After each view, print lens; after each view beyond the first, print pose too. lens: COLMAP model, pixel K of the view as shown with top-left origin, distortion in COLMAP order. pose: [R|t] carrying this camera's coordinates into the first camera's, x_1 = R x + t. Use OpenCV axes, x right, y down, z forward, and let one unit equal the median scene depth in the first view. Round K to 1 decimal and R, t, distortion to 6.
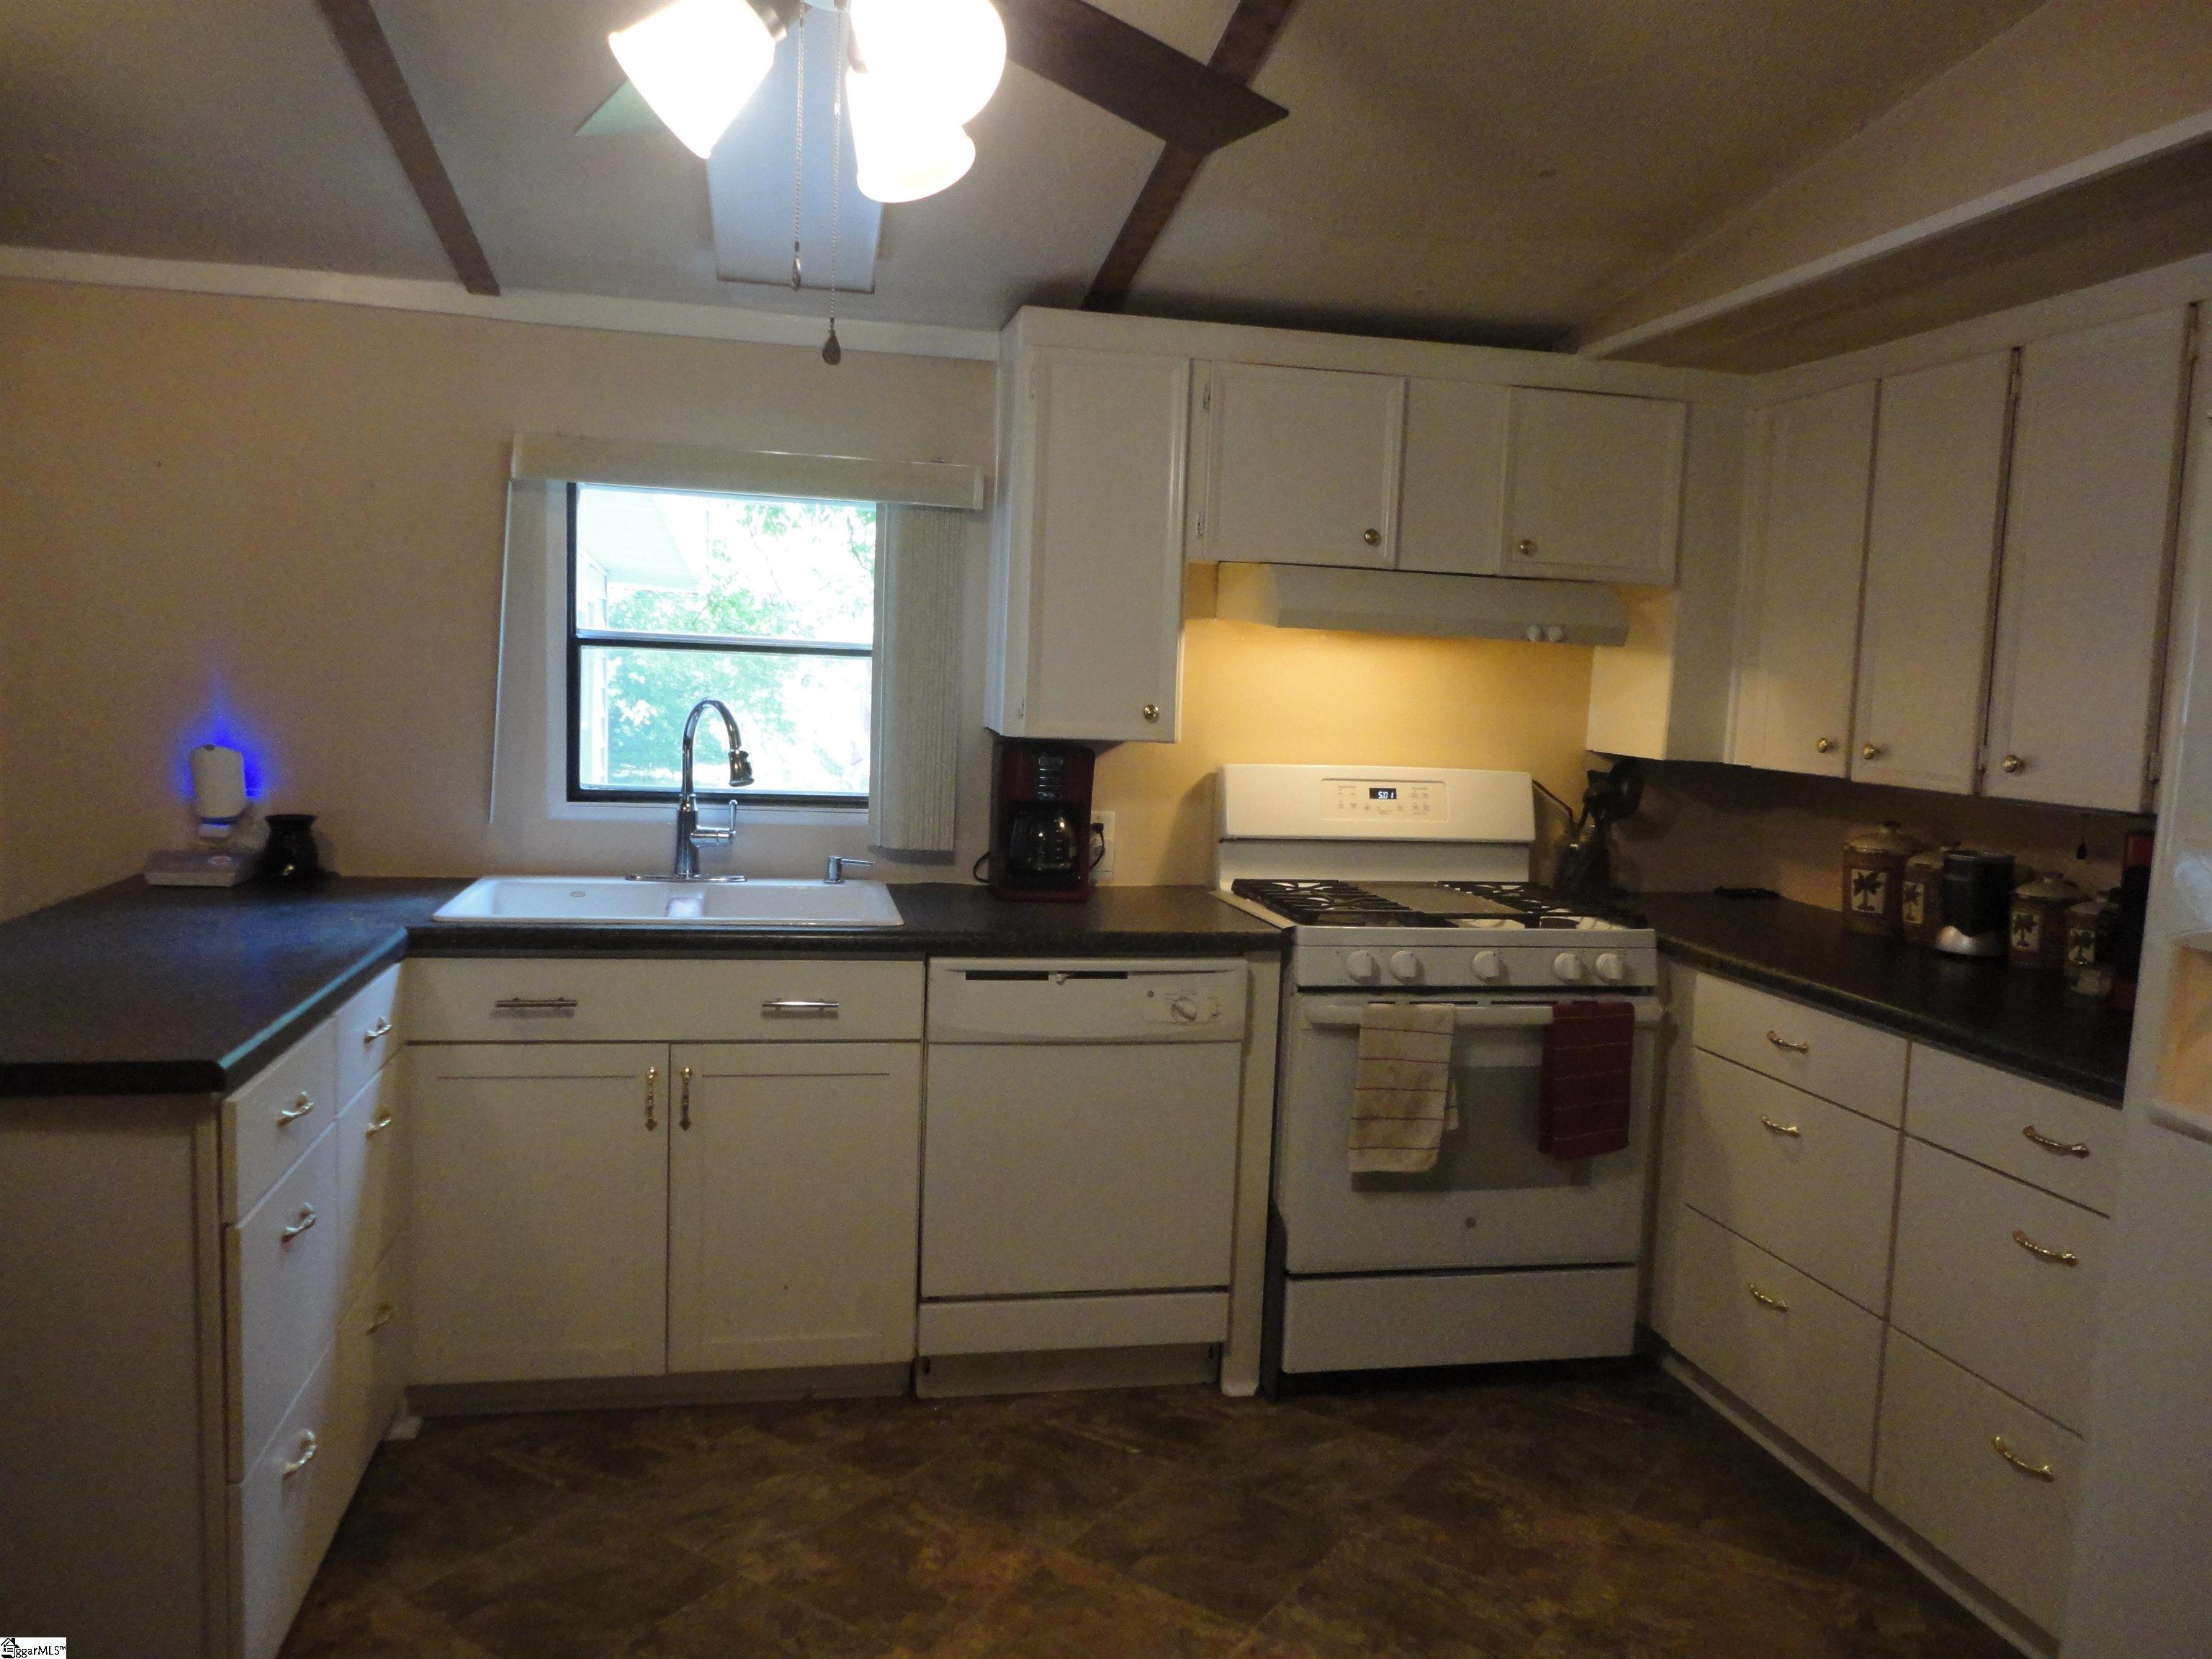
lens RADIAL K [[1616.6, 0, 1106.0], [0, 1616.6, 829.5], [0, 0, 1]] dist [0.015315, 0.002042]
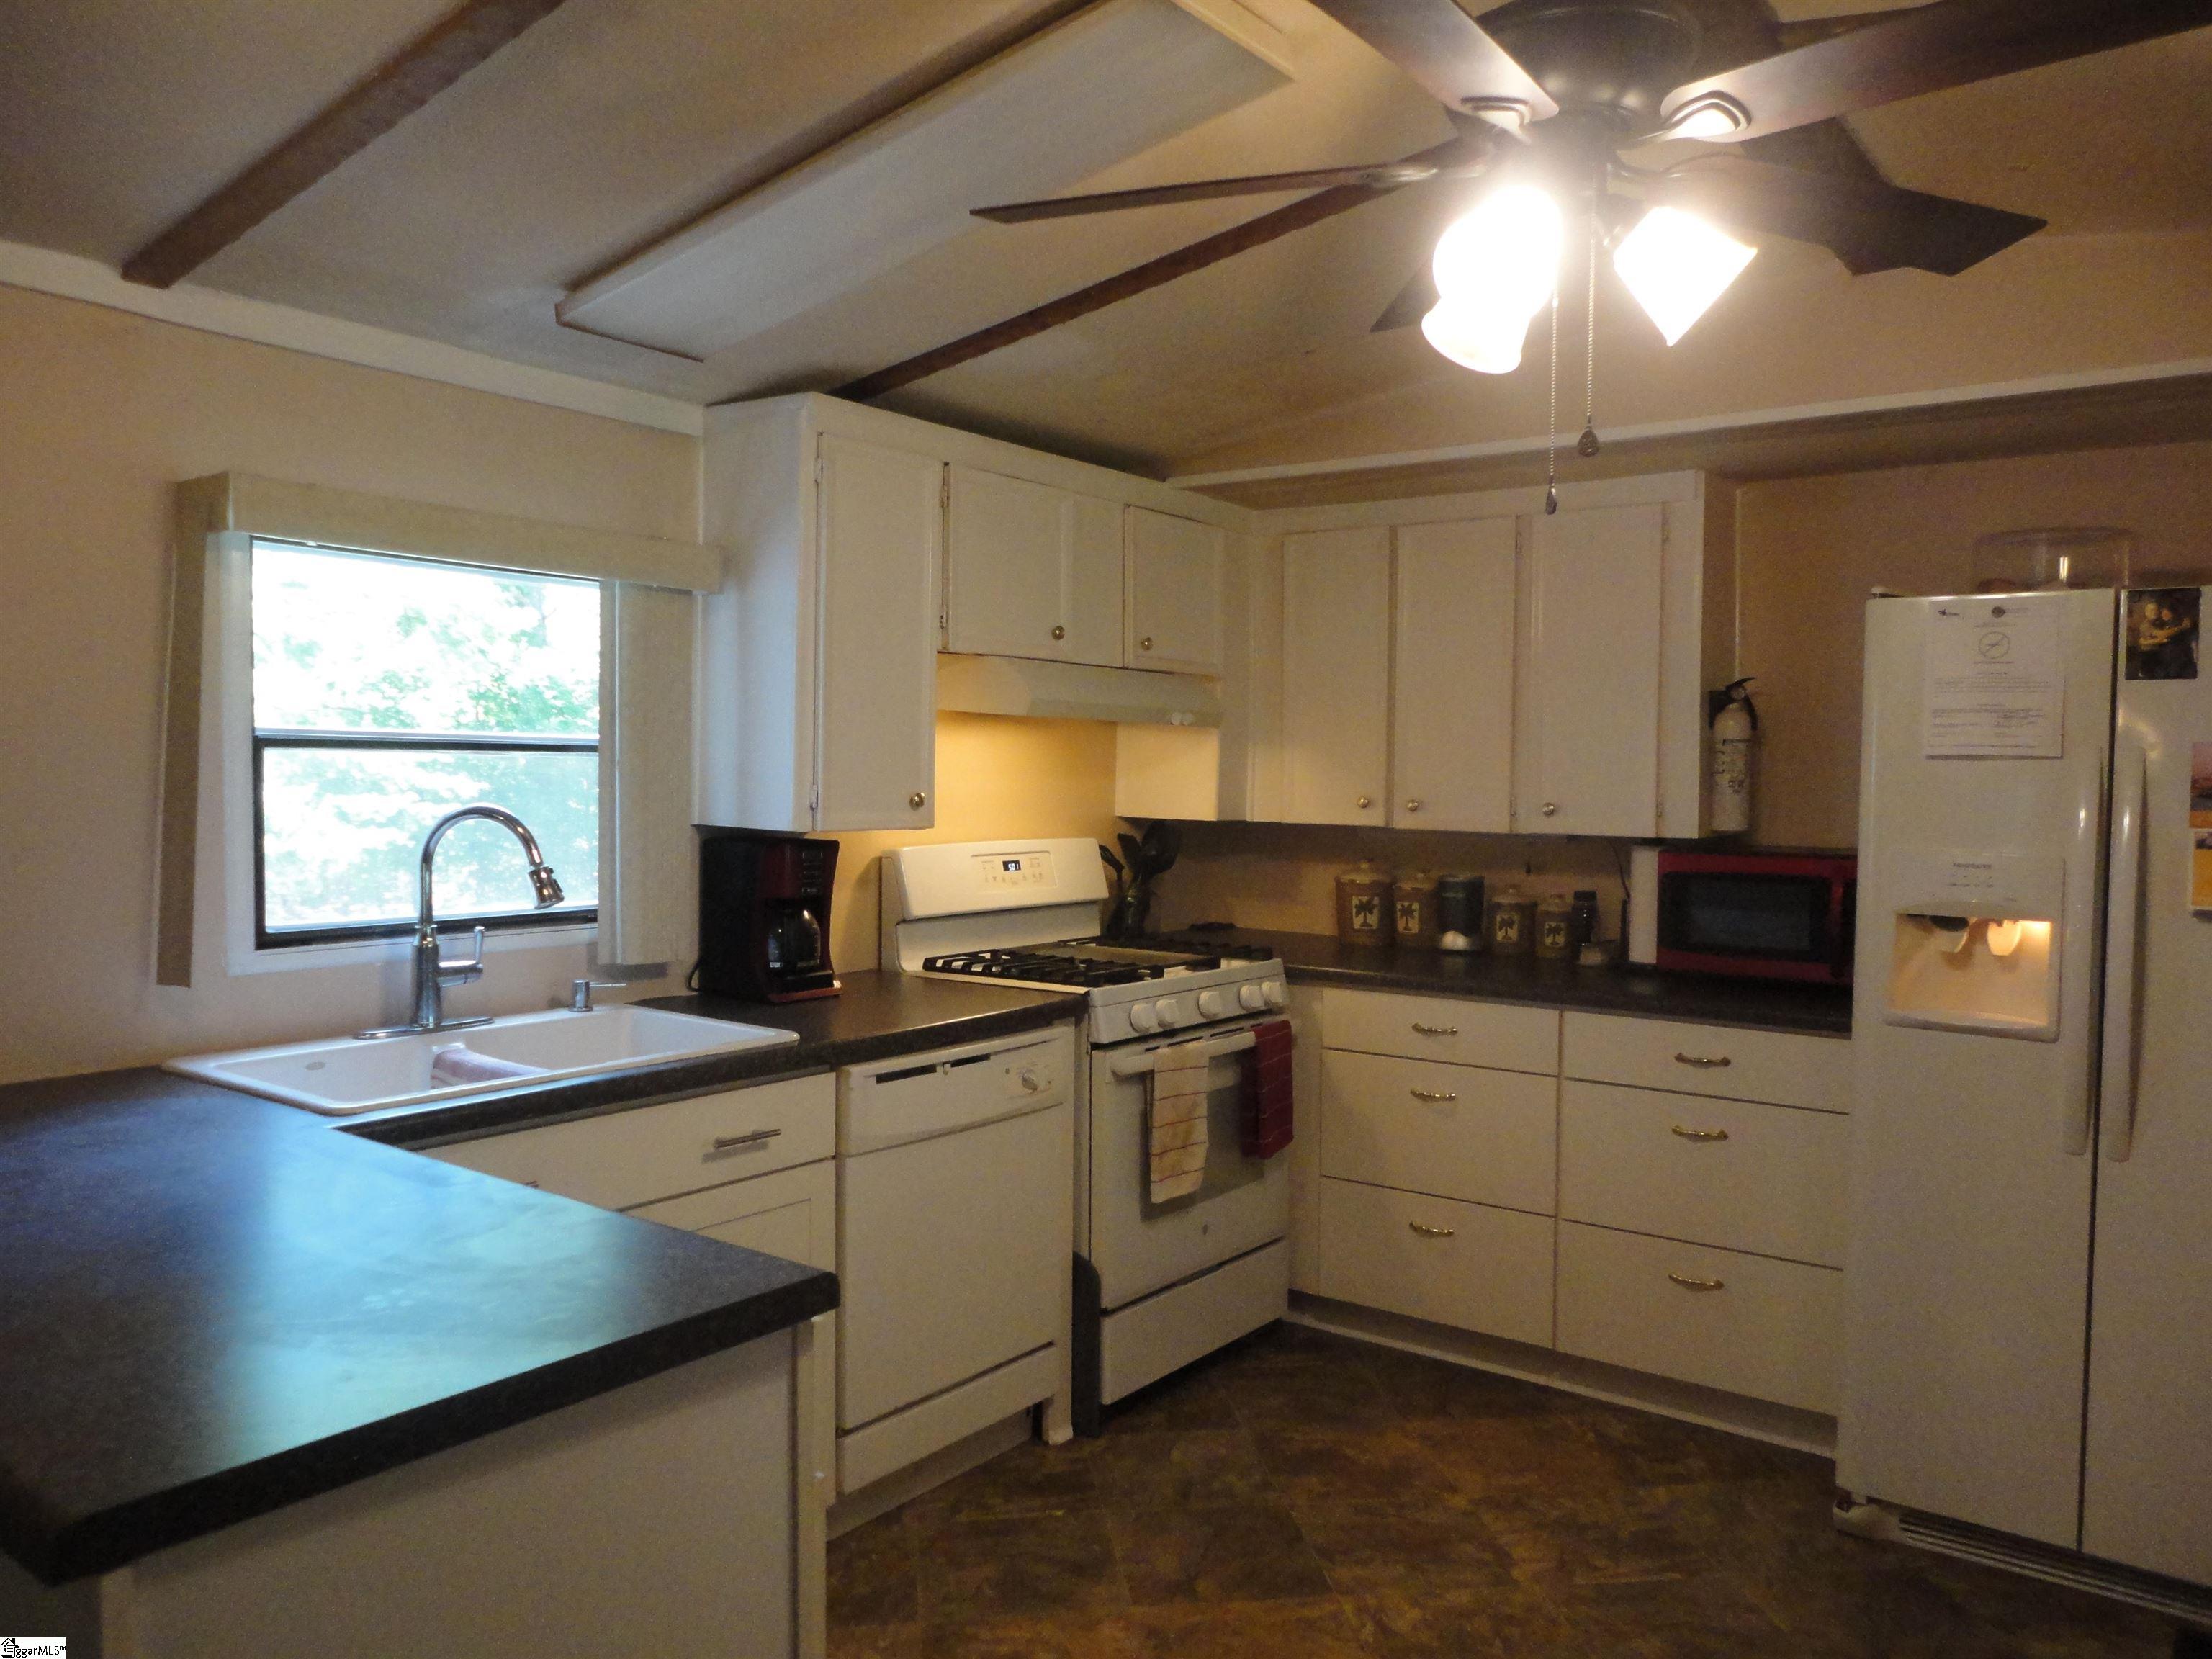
lens RADIAL K [[1616.6, 0, 1106.0], [0, 1616.6, 829.5], [0, 0, 1]] dist [0.015315, 0.002042]
pose [[0.752678, -0.056753, 0.655938, -0.561293], [0.083380, 0.996473, -0.009461, -0.035173], [-0.653088, 0.061813, 0.754755, 0.159042]]
